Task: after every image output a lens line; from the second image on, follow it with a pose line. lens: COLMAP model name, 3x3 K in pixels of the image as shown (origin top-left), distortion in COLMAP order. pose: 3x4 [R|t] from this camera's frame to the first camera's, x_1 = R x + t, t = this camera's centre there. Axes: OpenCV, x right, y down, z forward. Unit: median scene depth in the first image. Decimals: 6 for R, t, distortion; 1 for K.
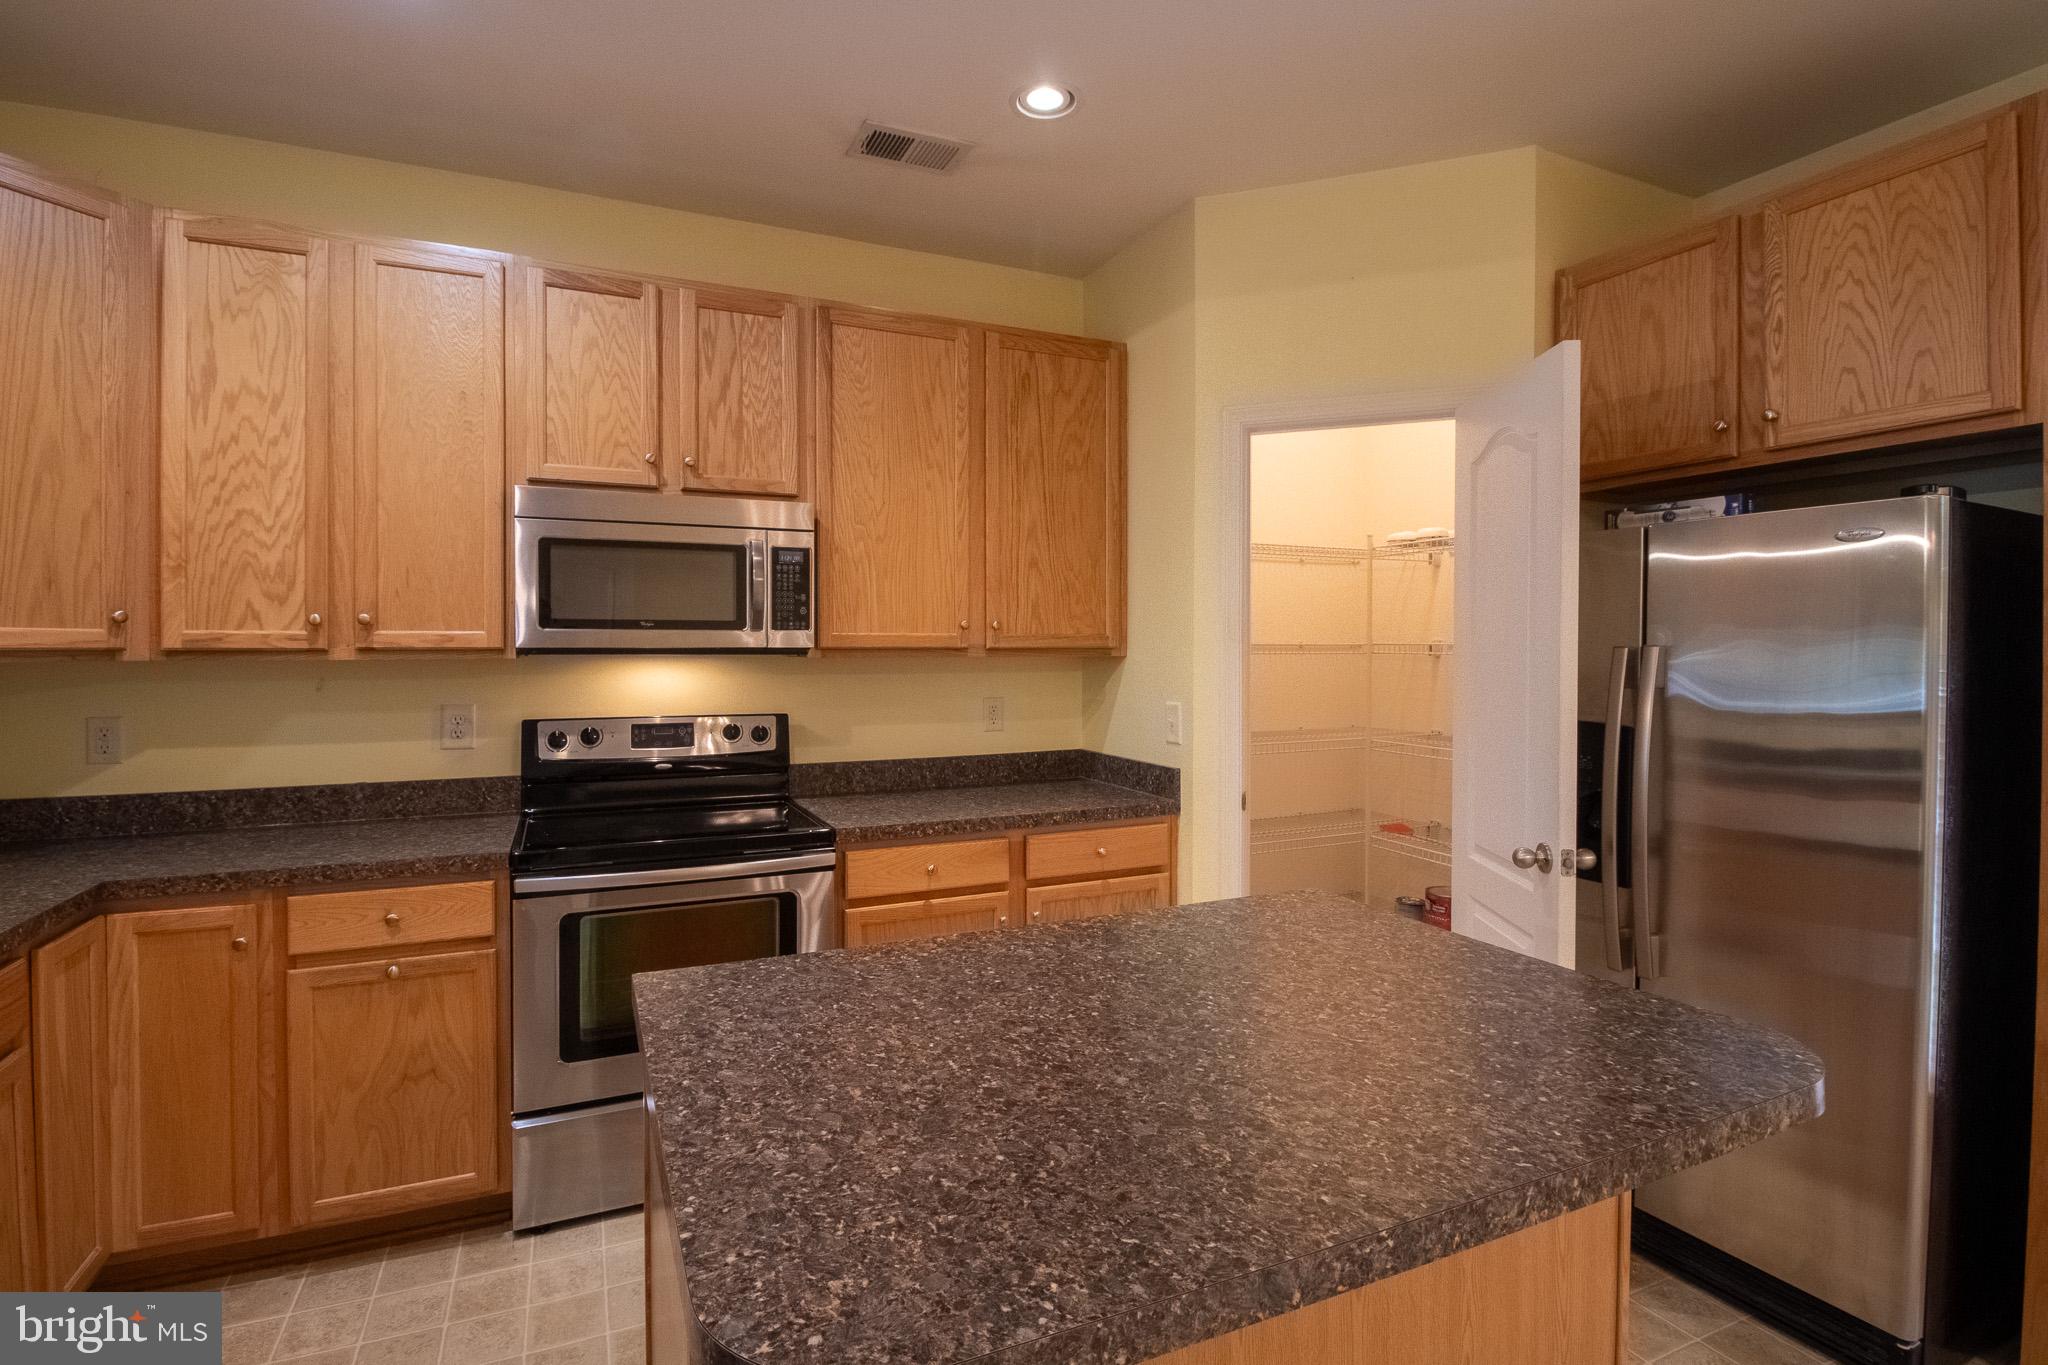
lens RADIAL K [[976.2, 0, 1015.7], [0, 976.2, 668.9], [0, 0, 1]] dist [0.001260, -0.013551]
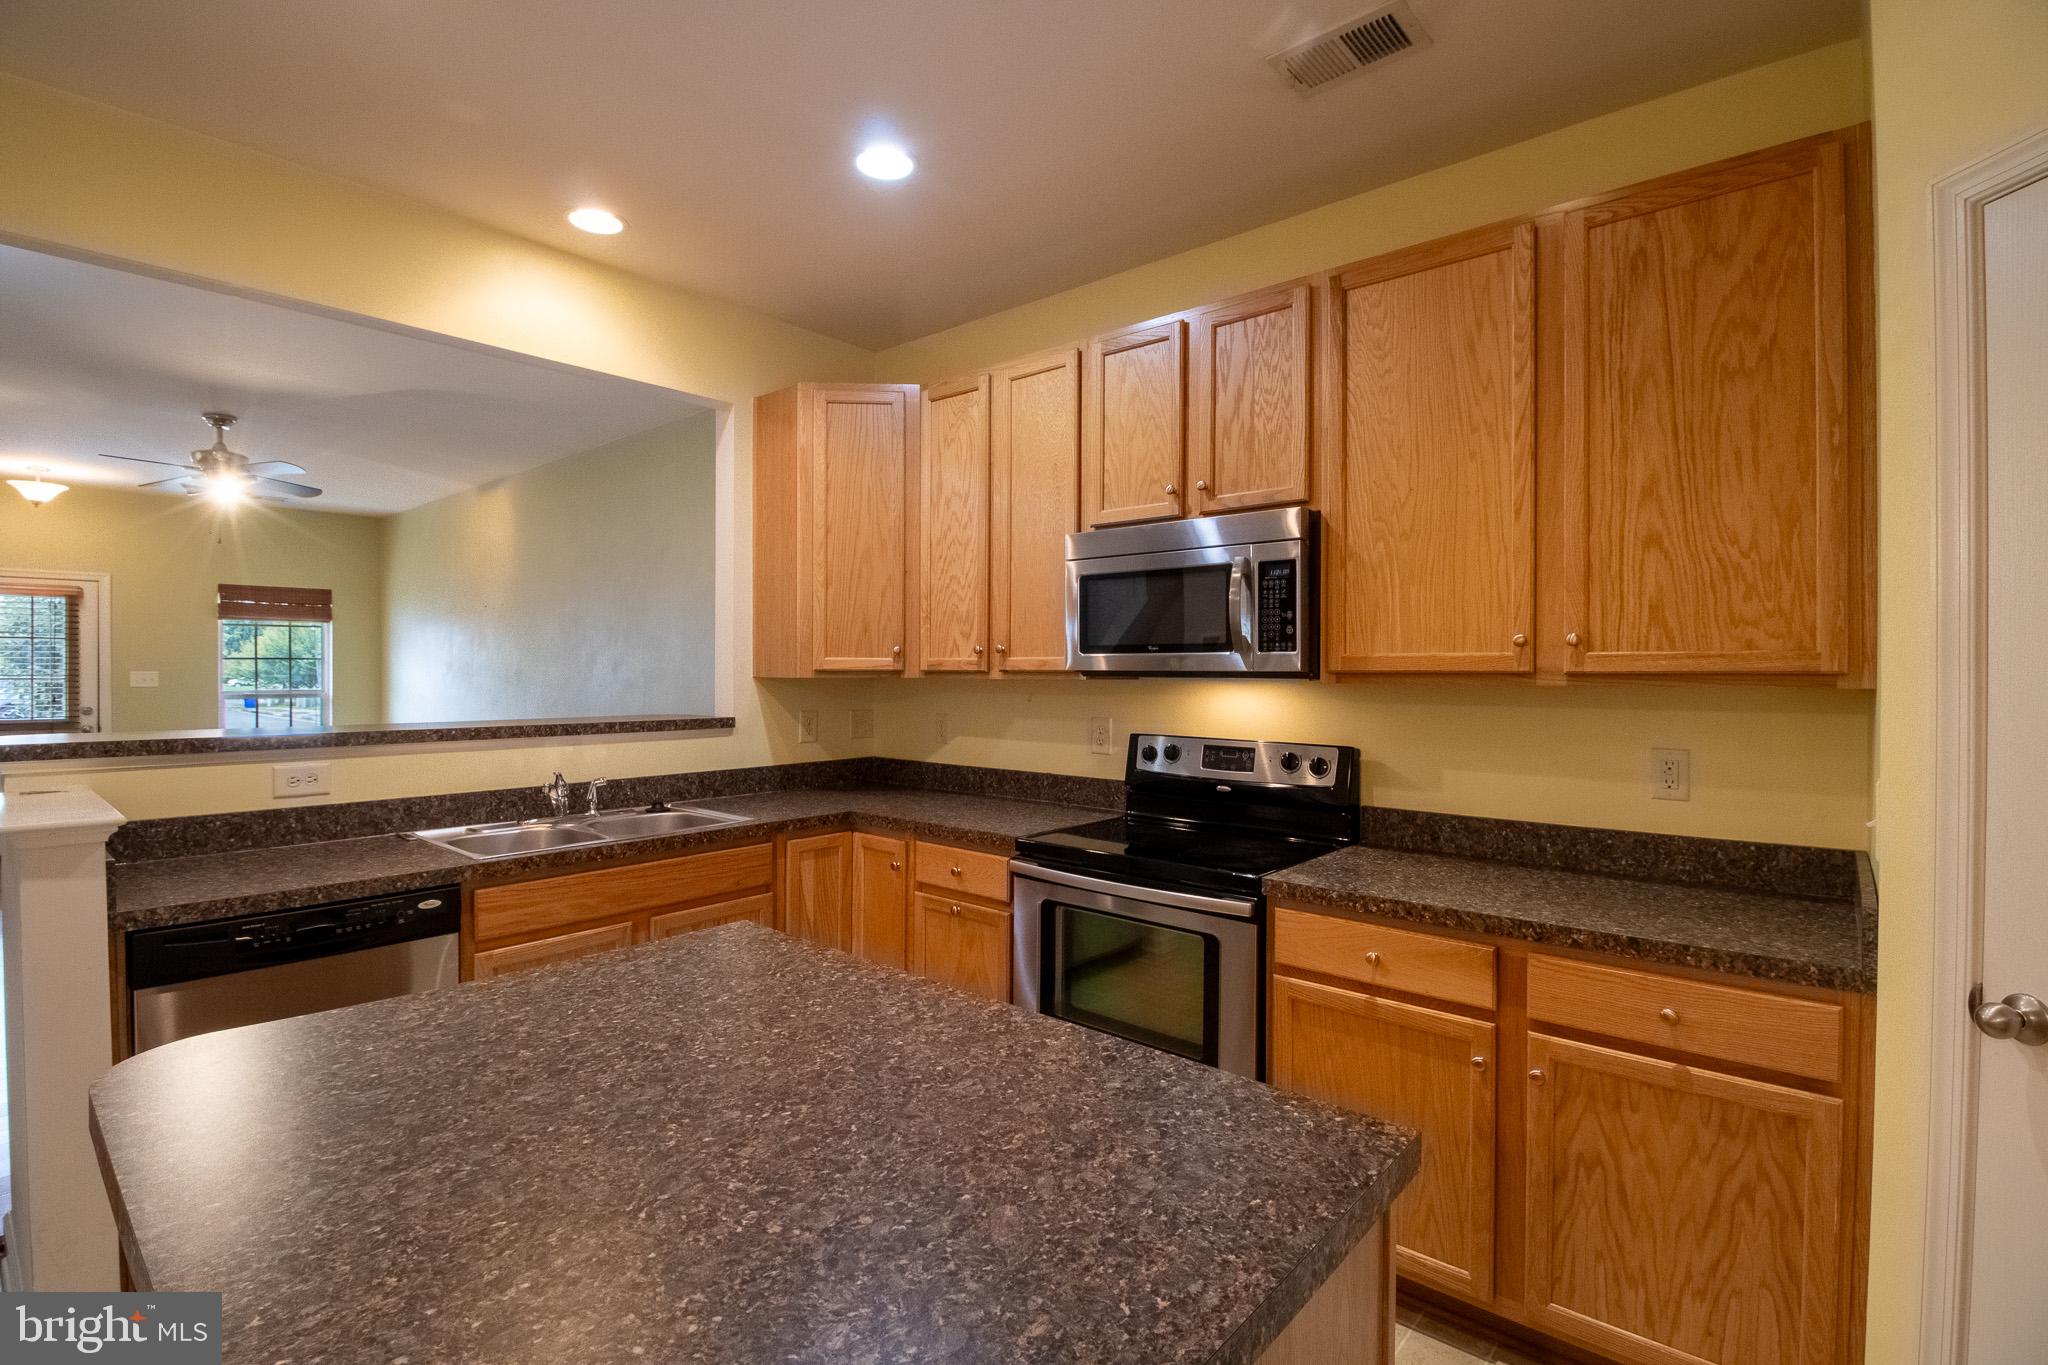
lens RADIAL K [[968.5, 0, 1024.0], [0, 968.5, 682.5], [0, 0, 1]] dist [0.001069, -0.011651]
pose [[0.410981, 0.013539, -0.911543, 0.567044], [-0.023633, 0.999712, 0.004193, -0.011031], [0.911338, 0.019819, 0.411183, 0.486282]]
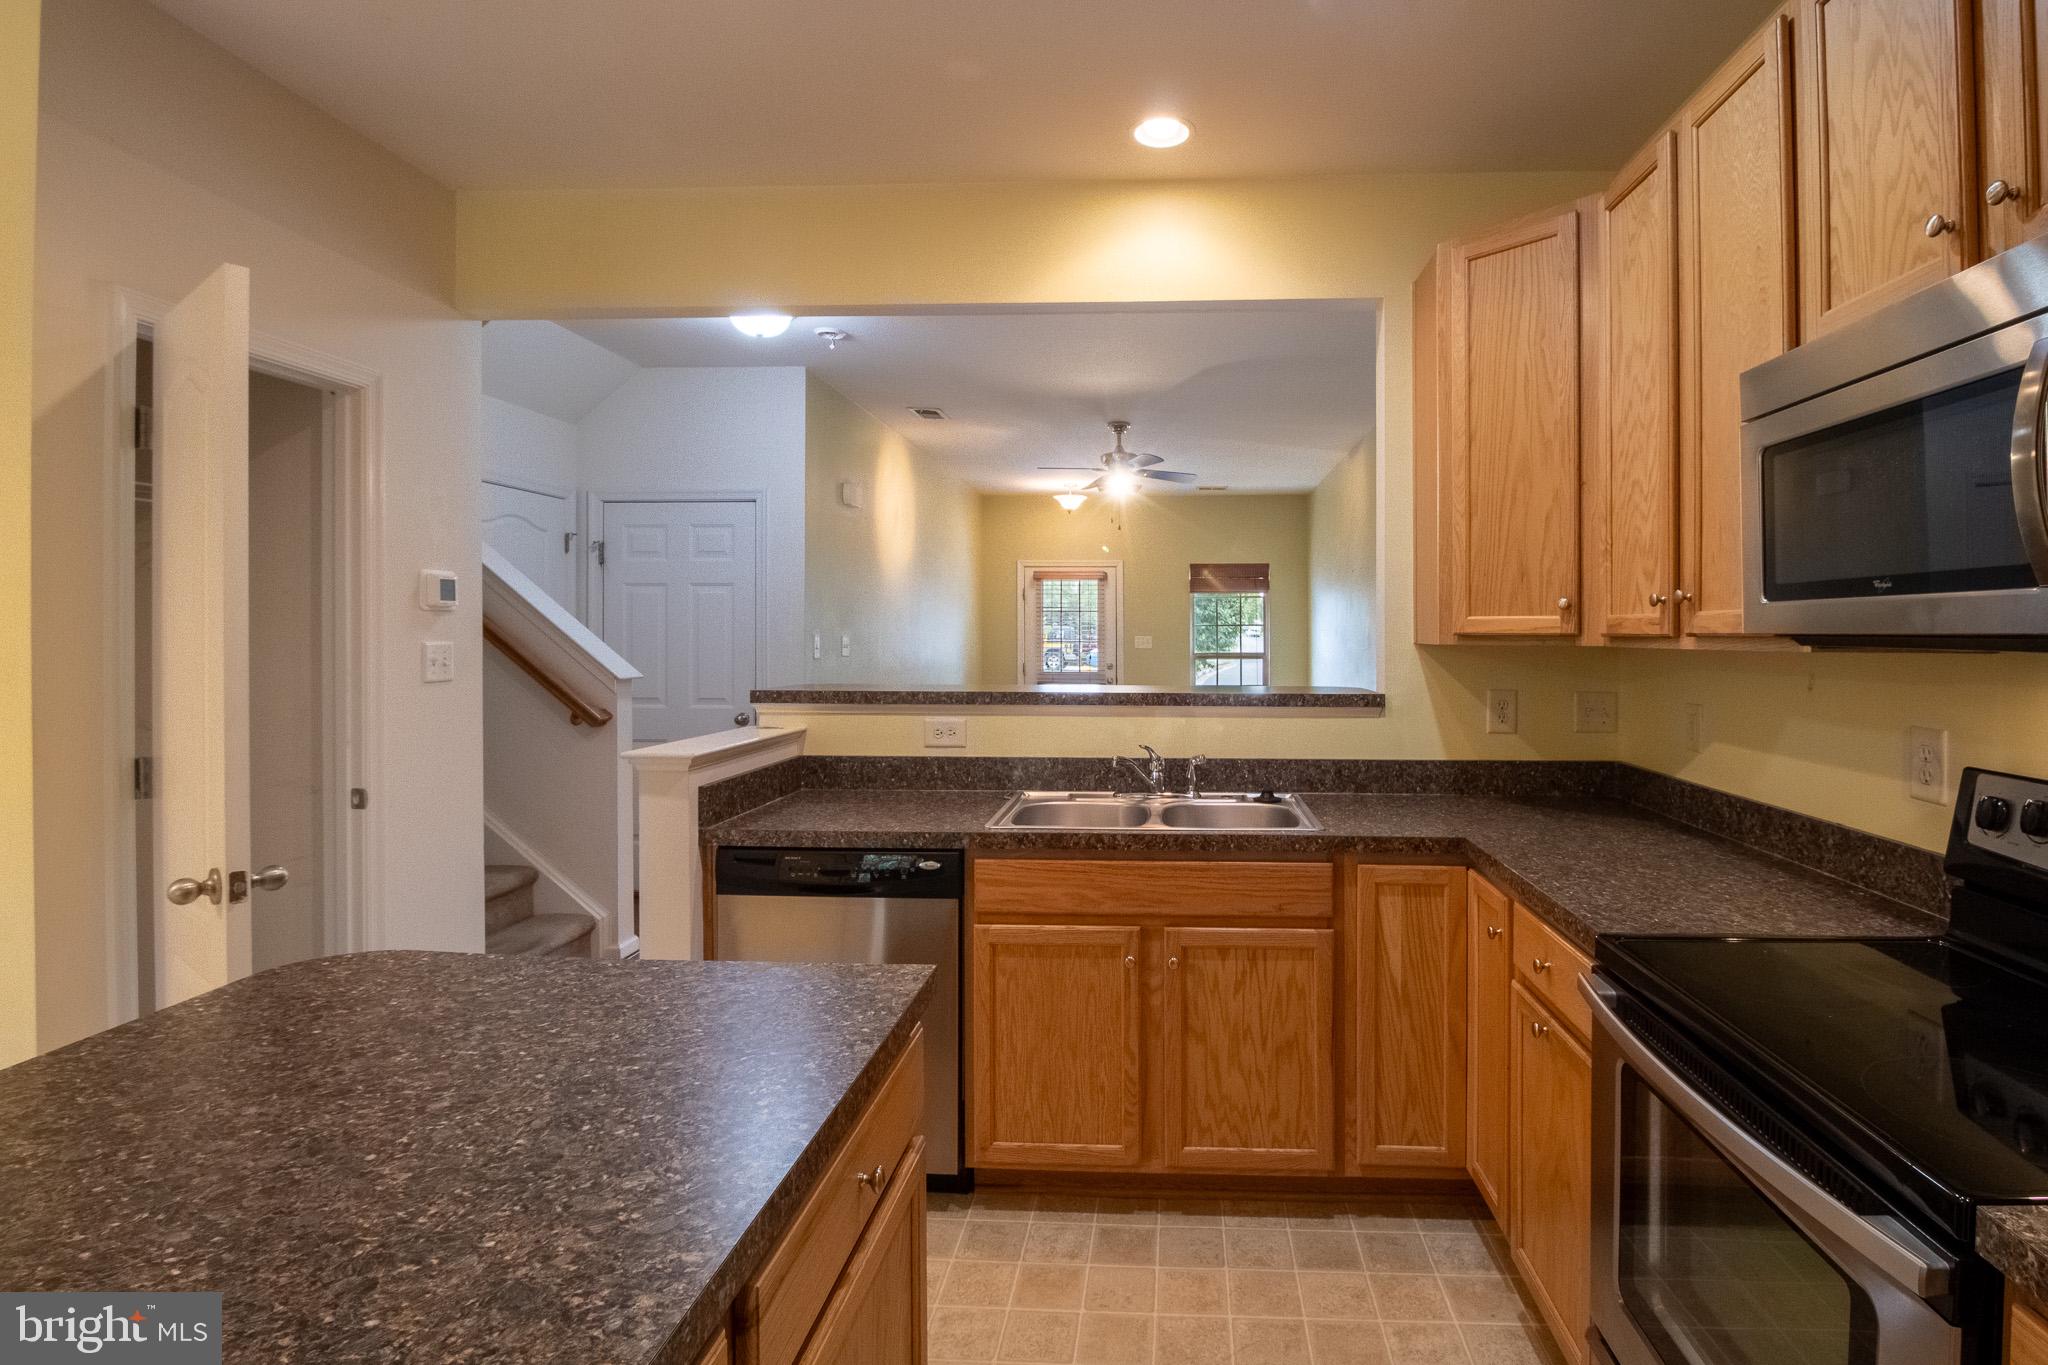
lens RADIAL K [[1005.8, 0, 1104.7], [0, 1005.8, 635.2], [0, 0, 1]] dist [-0.000606, -0.010310]
pose [[-0.471461, 0.001529, -0.881886, 0.253171], [-0.021475, 0.999682, 0.013214, -0.021181], [0.881626, 0.025169, -0.471278, 0.980976]]
